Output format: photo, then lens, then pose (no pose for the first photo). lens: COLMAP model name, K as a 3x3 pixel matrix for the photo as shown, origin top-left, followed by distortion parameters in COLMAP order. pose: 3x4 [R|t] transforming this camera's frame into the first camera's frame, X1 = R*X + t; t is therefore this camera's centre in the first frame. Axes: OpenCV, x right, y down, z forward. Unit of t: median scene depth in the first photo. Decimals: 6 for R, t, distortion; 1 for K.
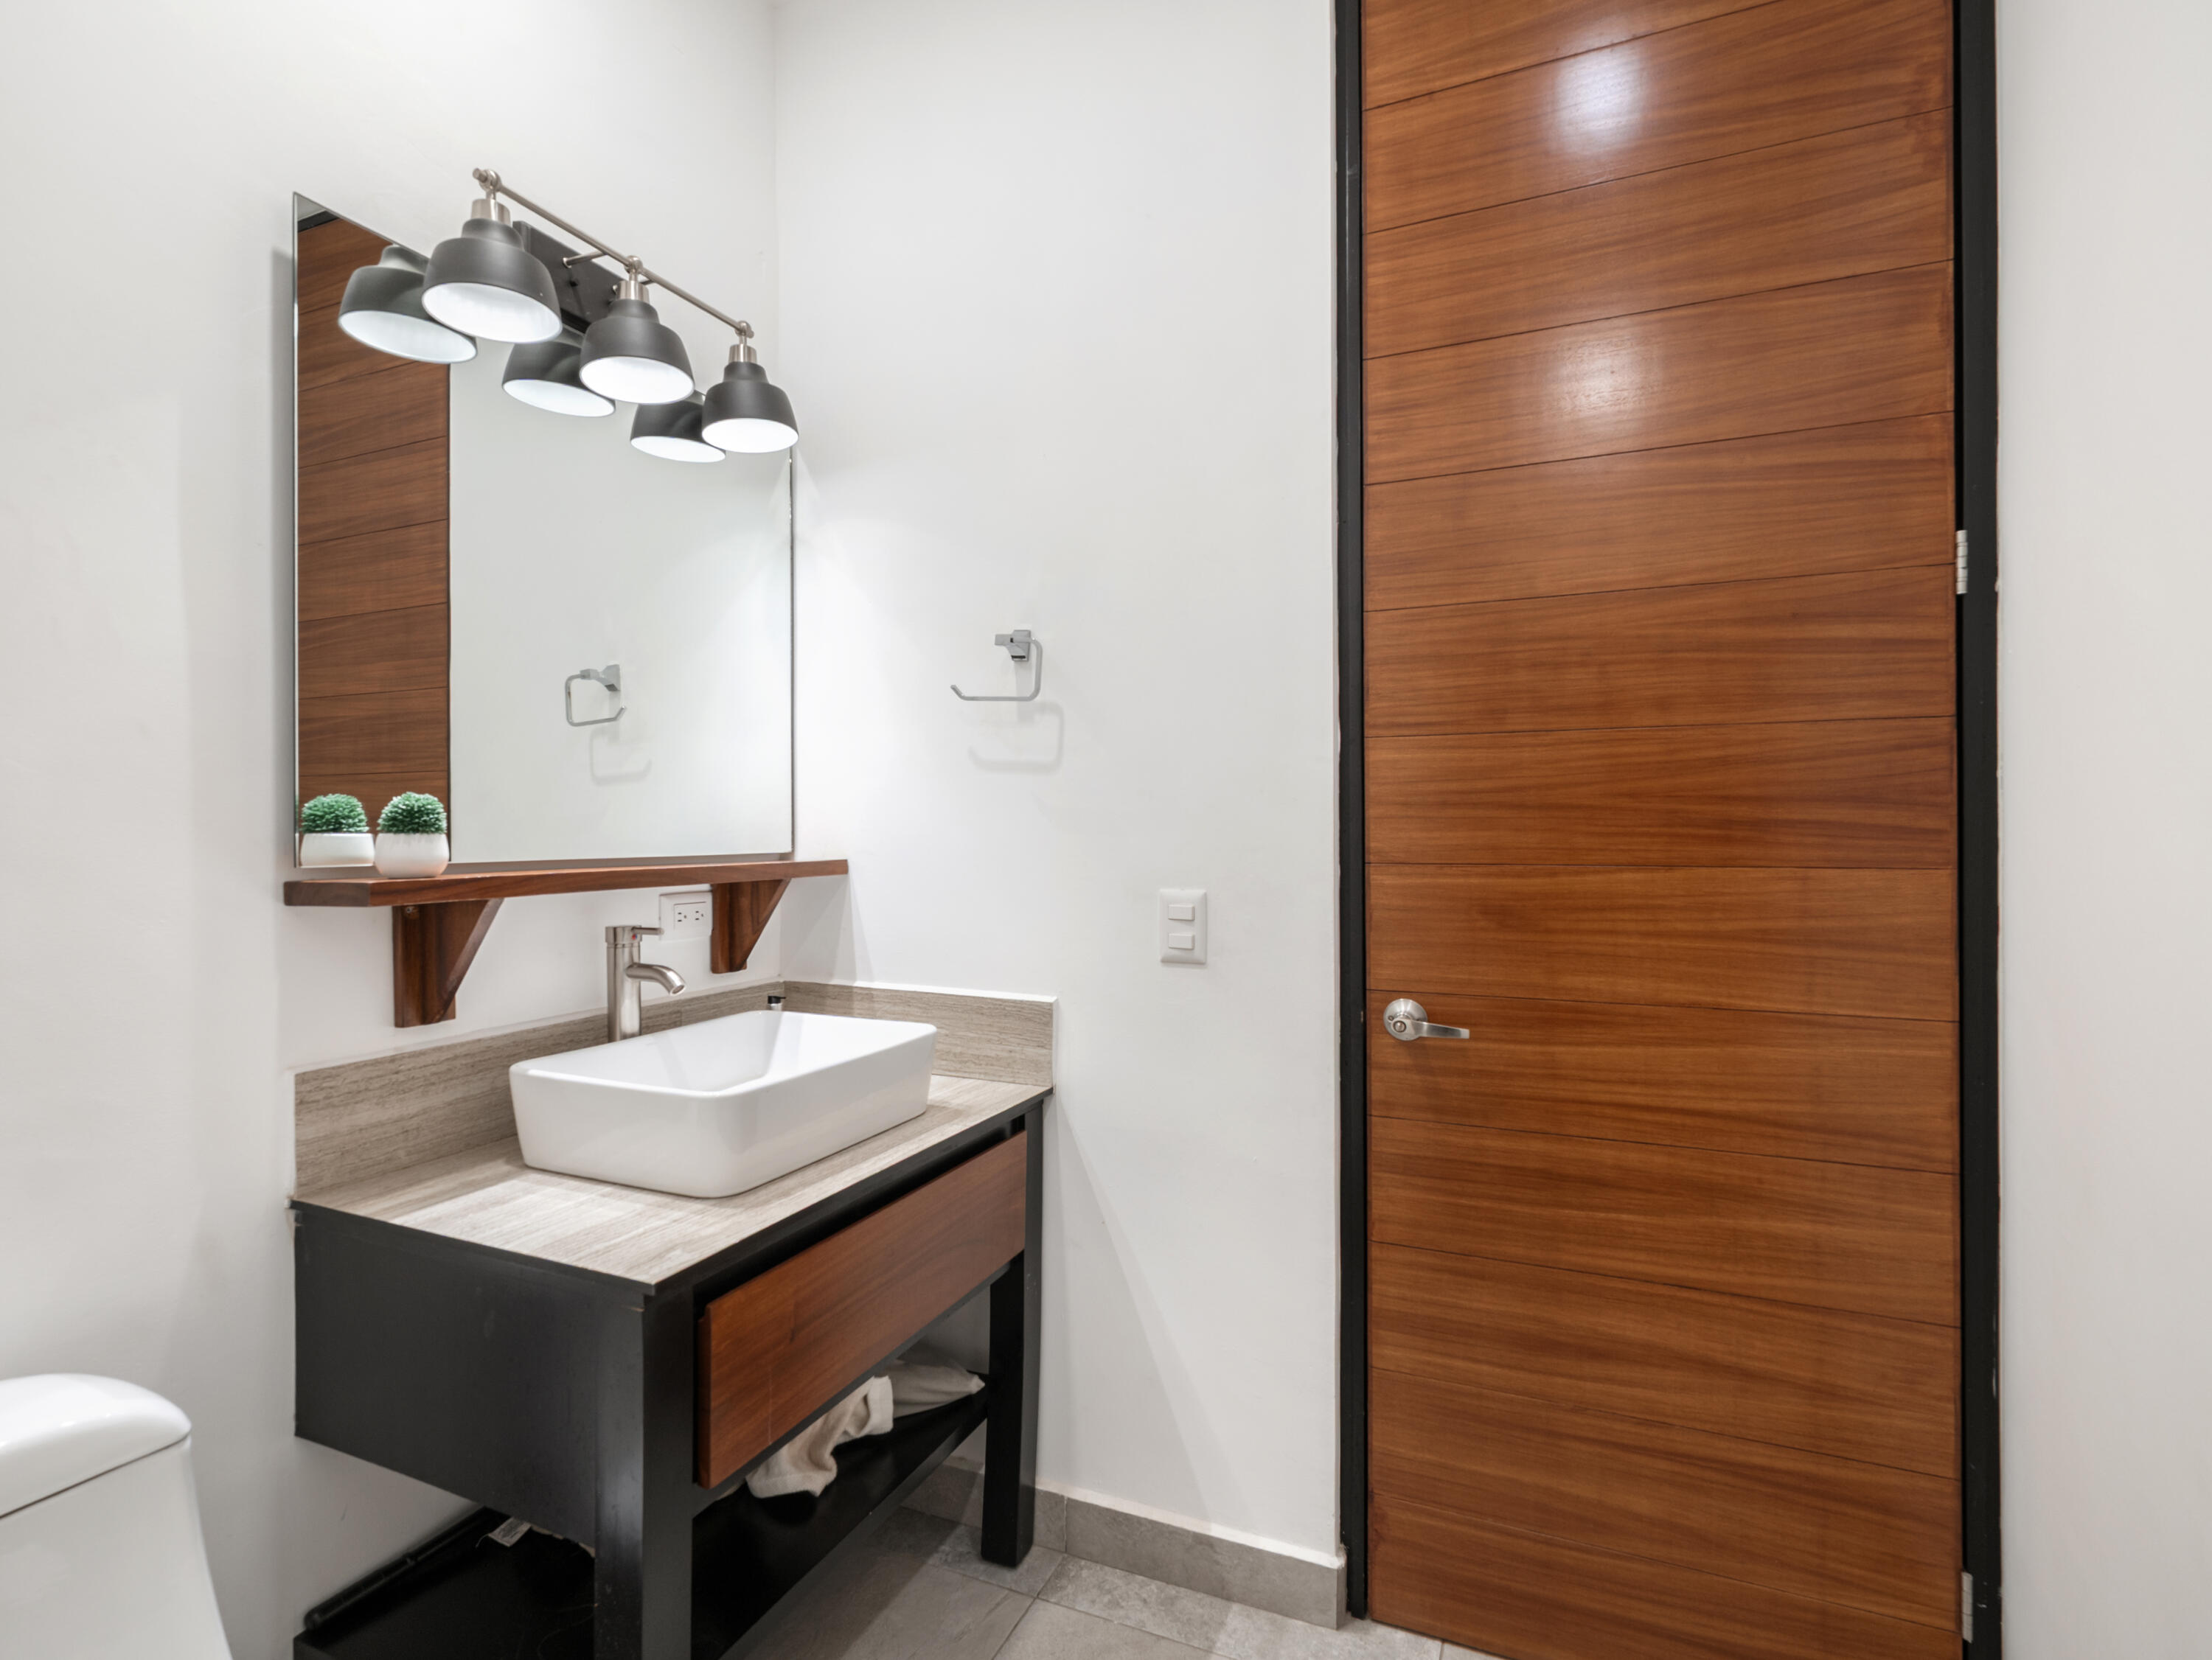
lens RADIAL K [[955.7, 0, 1106.0], [0, 955.7, 830.0], [0, 0, 1]] dist [0.001339, 0.000142]
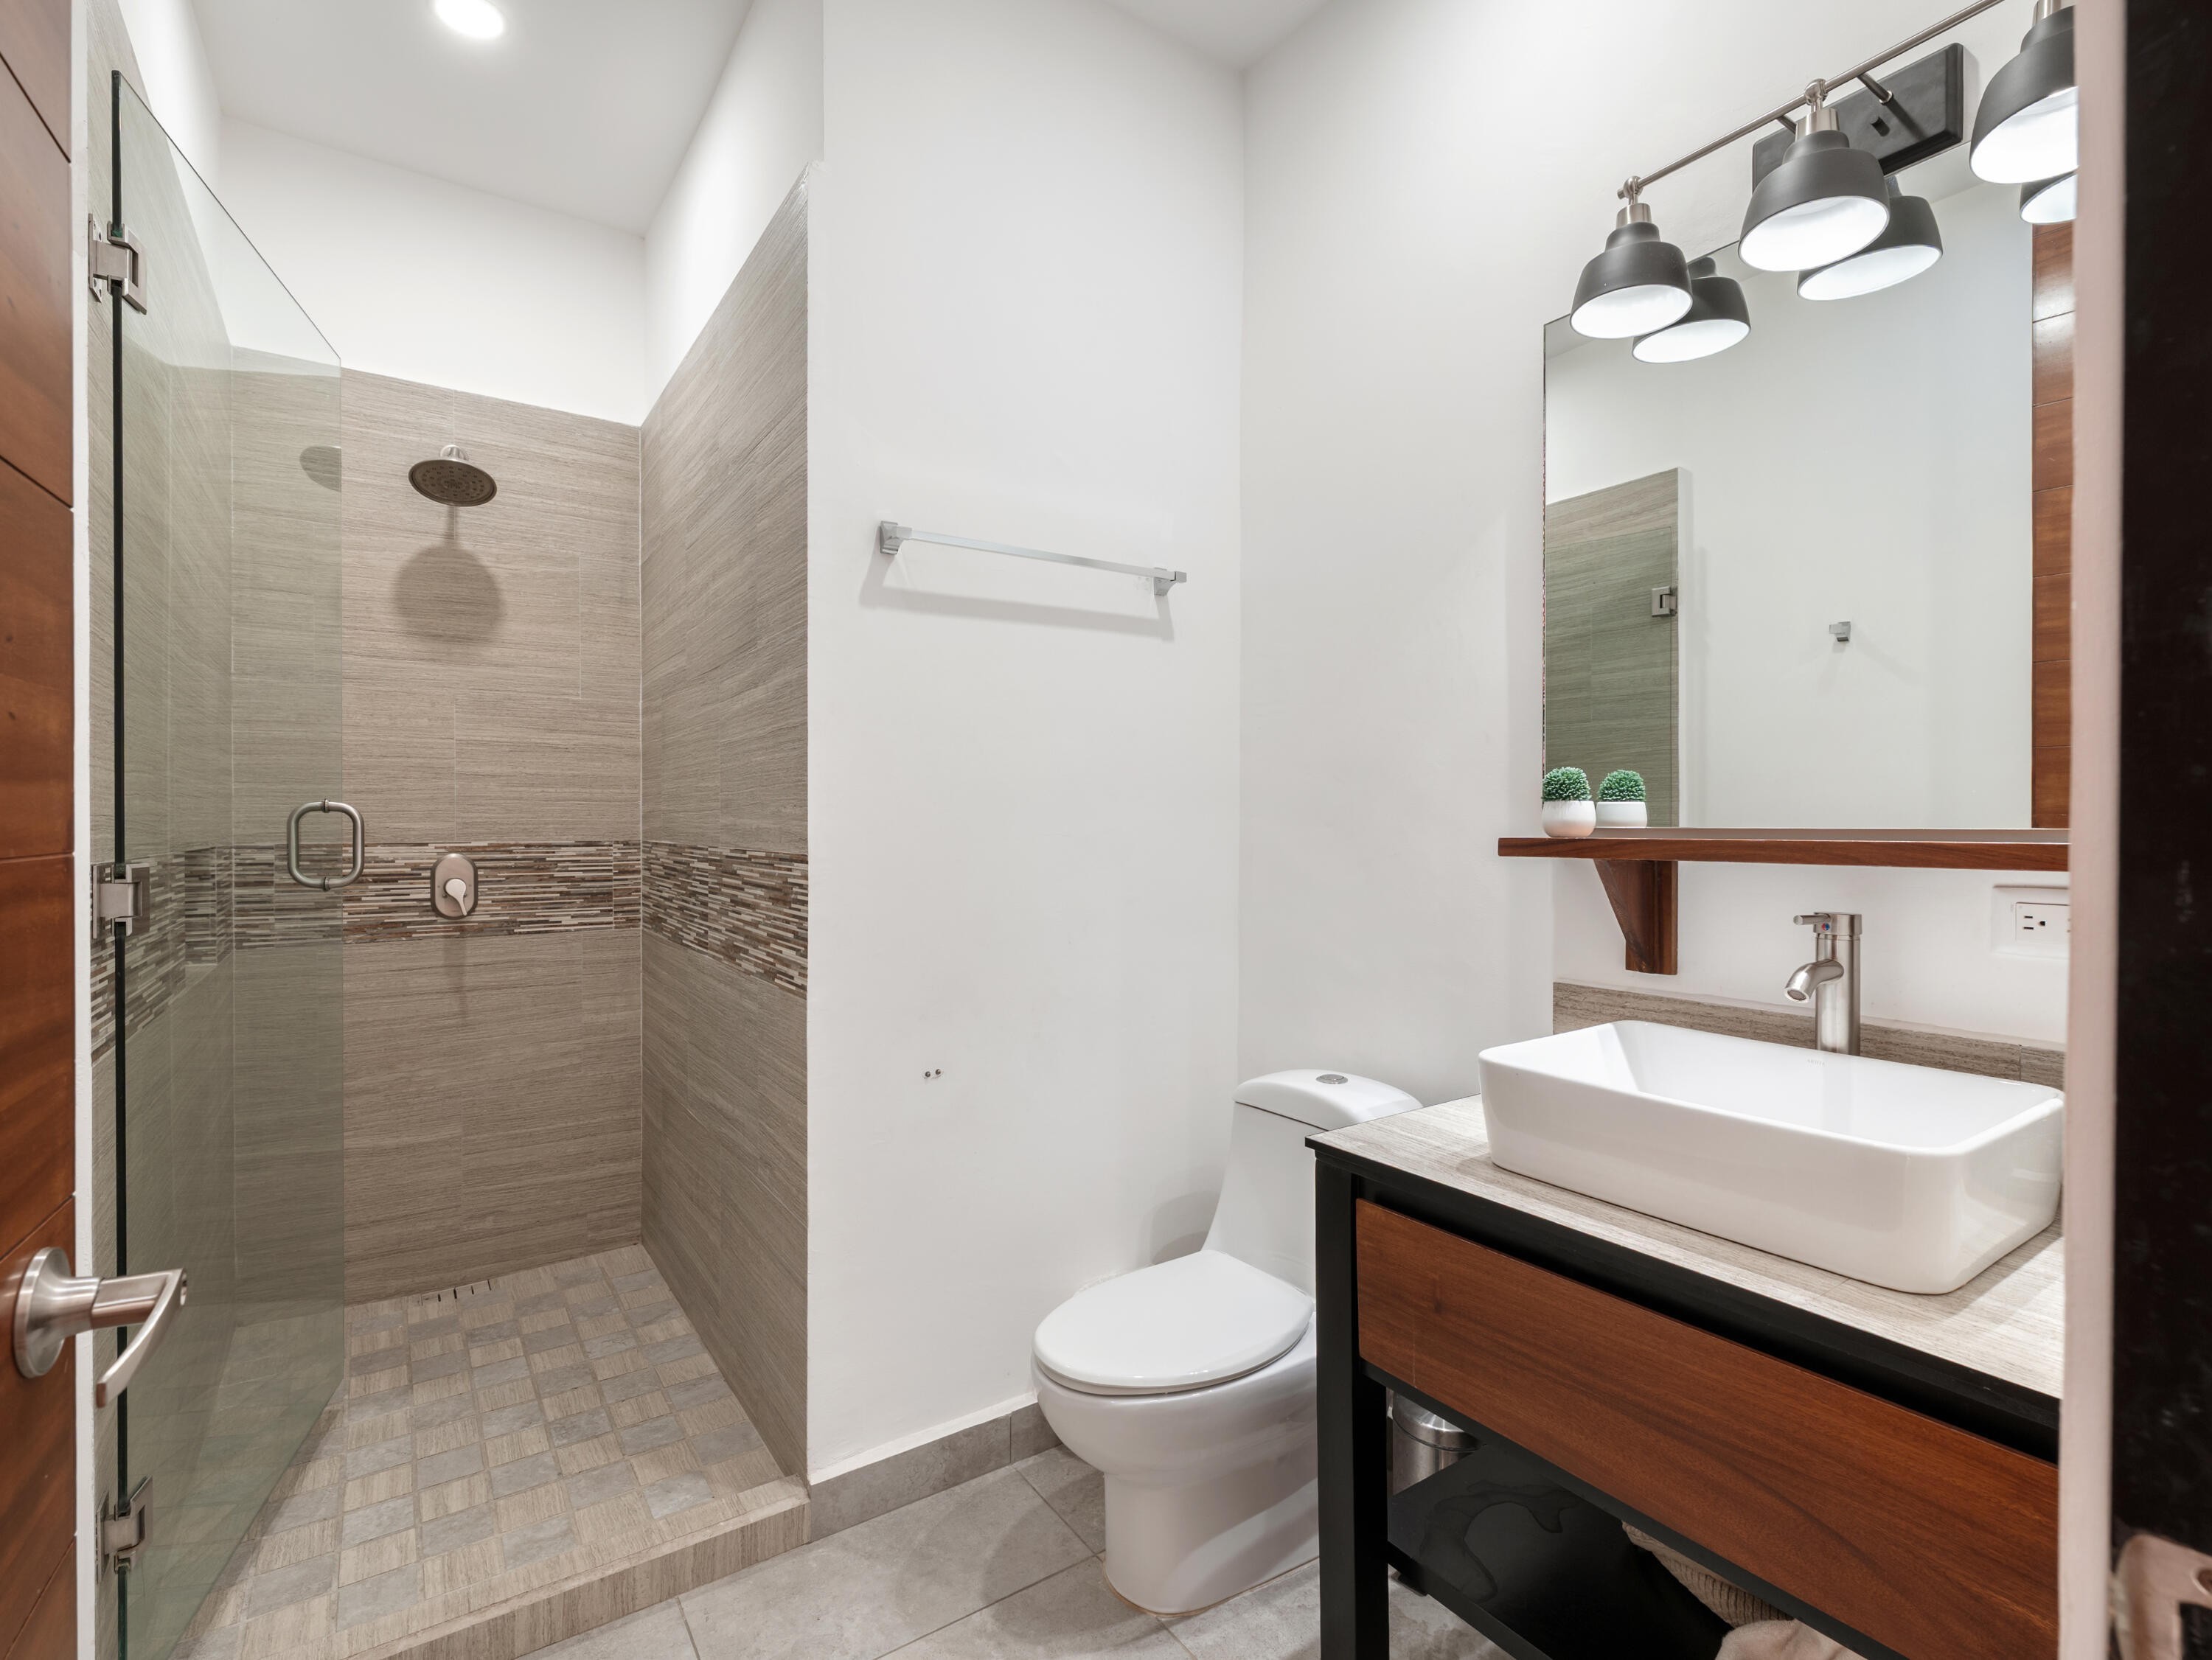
lens RADIAL K [[1044.4, 0, 1106.0], [0, 1044.4, 830.0], [0, 0, 1]] dist [-0.001054, -0.000116]
pose [[-0.484377, 0.007395, -0.874828, 0.680196], [0.000388, 0.999966, 0.008238, 0.028754], [0.874859, 0.003651, -0.484363, 1.081208]]
